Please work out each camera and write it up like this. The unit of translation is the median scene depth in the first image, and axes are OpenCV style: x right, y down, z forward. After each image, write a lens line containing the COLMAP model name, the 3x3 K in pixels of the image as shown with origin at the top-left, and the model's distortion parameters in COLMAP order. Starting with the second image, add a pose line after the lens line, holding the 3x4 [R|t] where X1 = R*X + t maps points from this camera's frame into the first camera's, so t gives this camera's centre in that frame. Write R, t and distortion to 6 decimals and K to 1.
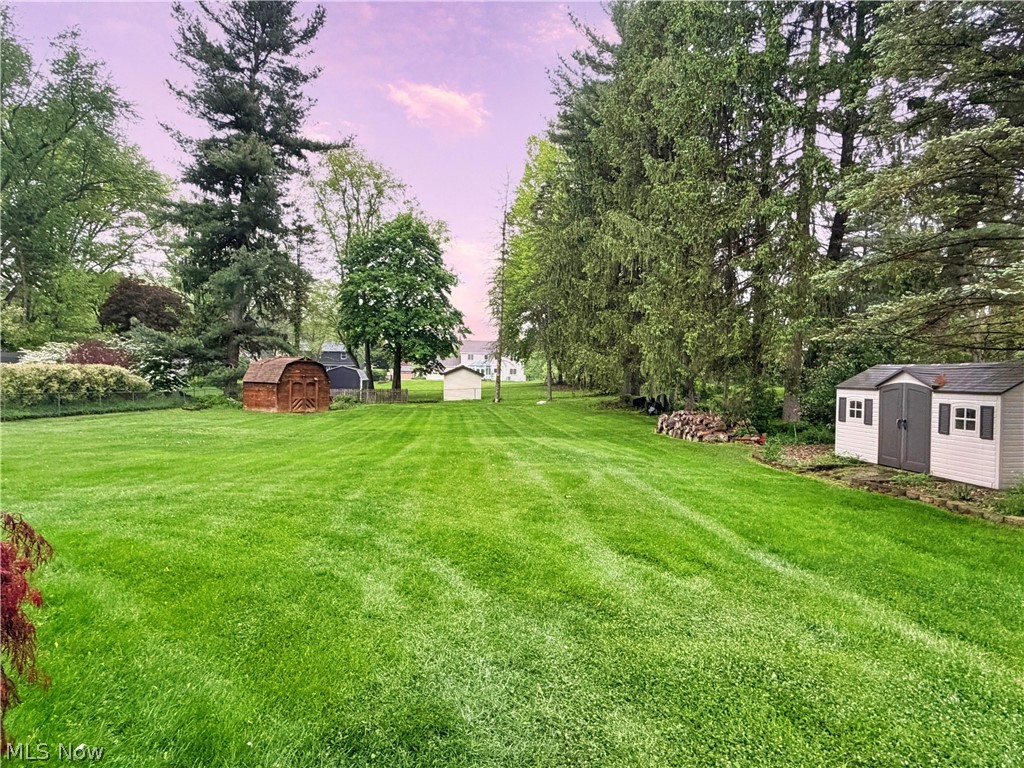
lens RADIAL K [[566.2, 0, 509.7], [0, 566.2, 384.7], [0, 0, 1]] dist [0.007414, -0.001723]
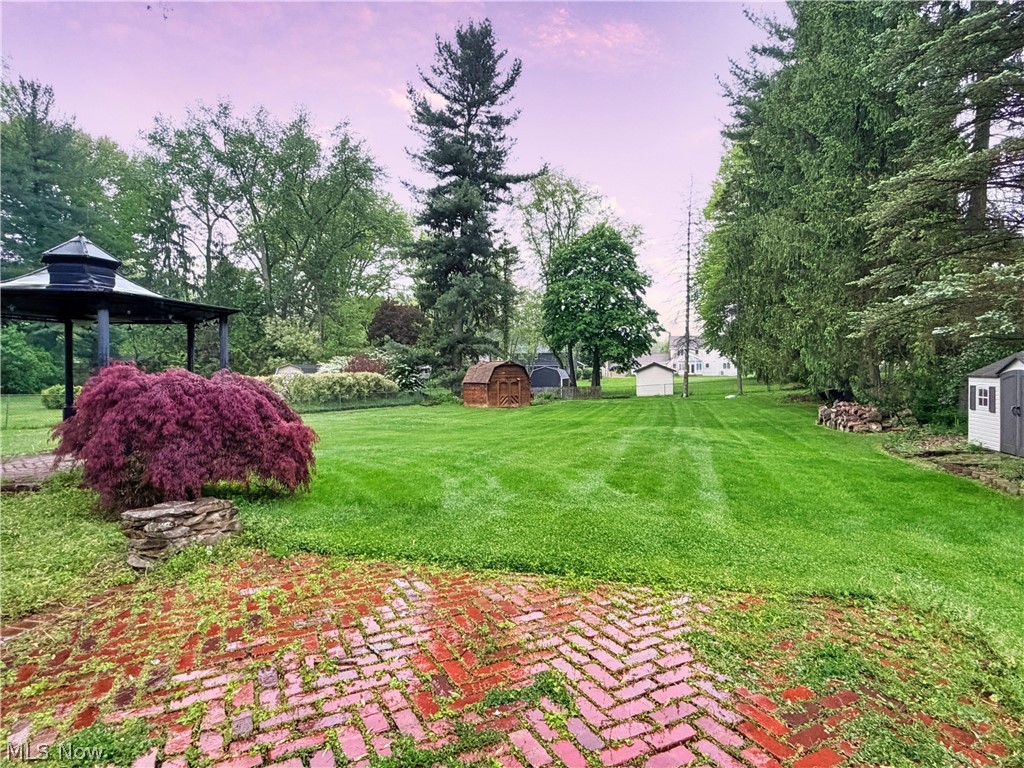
lens RADIAL K [[566.2, 0, 512.6], [0, 566.2, 382.1], [0, 0, 1]] dist [0.007414, -0.001723]
pose [[0.927514, -0.022340, -0.373121, 0.076552], [0.022351, 0.999741, -0.004298, 0.000870], [0.373120, -0.004353, 0.927773, -0.084979]]
